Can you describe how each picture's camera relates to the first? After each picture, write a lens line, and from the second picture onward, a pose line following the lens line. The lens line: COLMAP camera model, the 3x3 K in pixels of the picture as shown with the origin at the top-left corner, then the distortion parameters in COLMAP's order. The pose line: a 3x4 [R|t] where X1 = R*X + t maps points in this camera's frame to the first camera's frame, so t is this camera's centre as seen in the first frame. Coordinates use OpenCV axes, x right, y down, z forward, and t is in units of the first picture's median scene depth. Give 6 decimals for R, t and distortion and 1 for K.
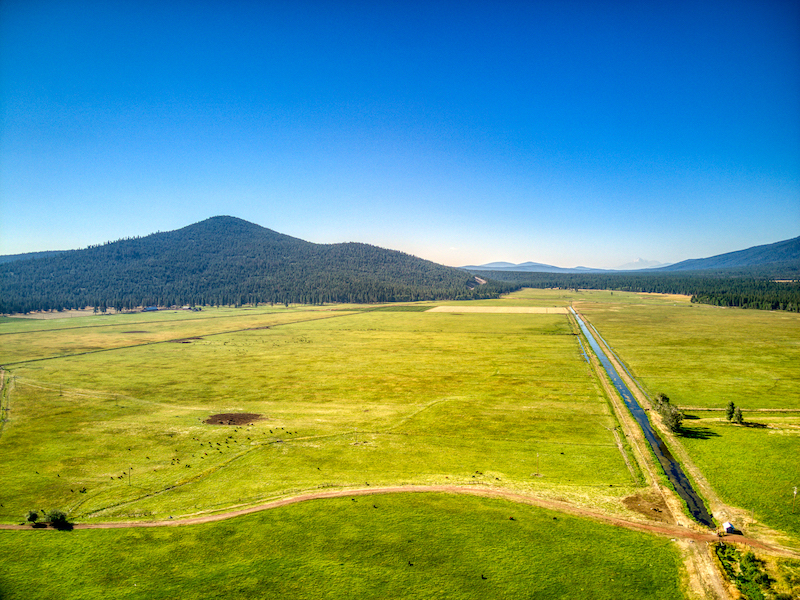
lens RADIAL K [[570.5, 0, 400.0], [0, 570.5, 300.0], [0, 0, 1]] dist [0.107958, -0.208783]
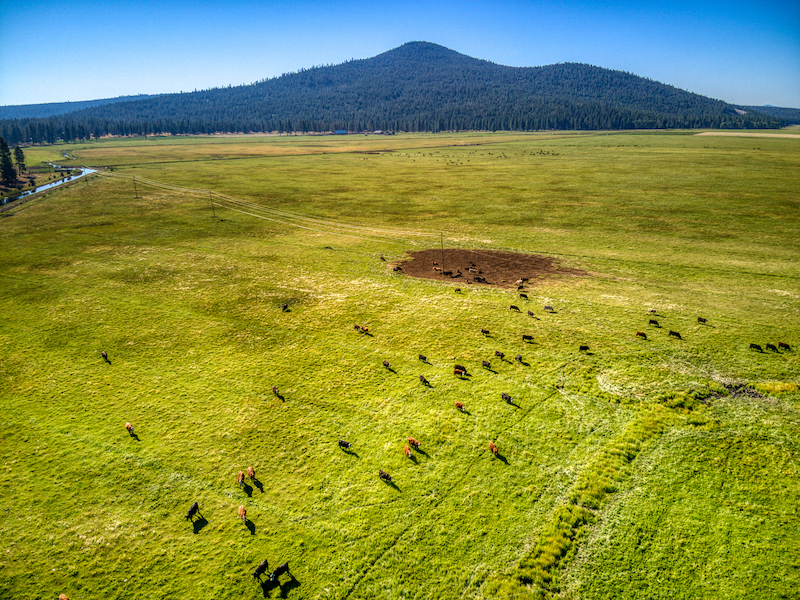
lens RADIAL K [[570.5, 0, 400.0], [0, 570.5, 300.0], [0, 0, 1]] dist [0.107958, -0.208783]
pose [[0.947811, 0.087577, -0.306568, -0.115745], [-0.007107, 0.967100, 0.254298, 0.072142], [0.318752, -0.238848, 0.917251, 0.343986]]
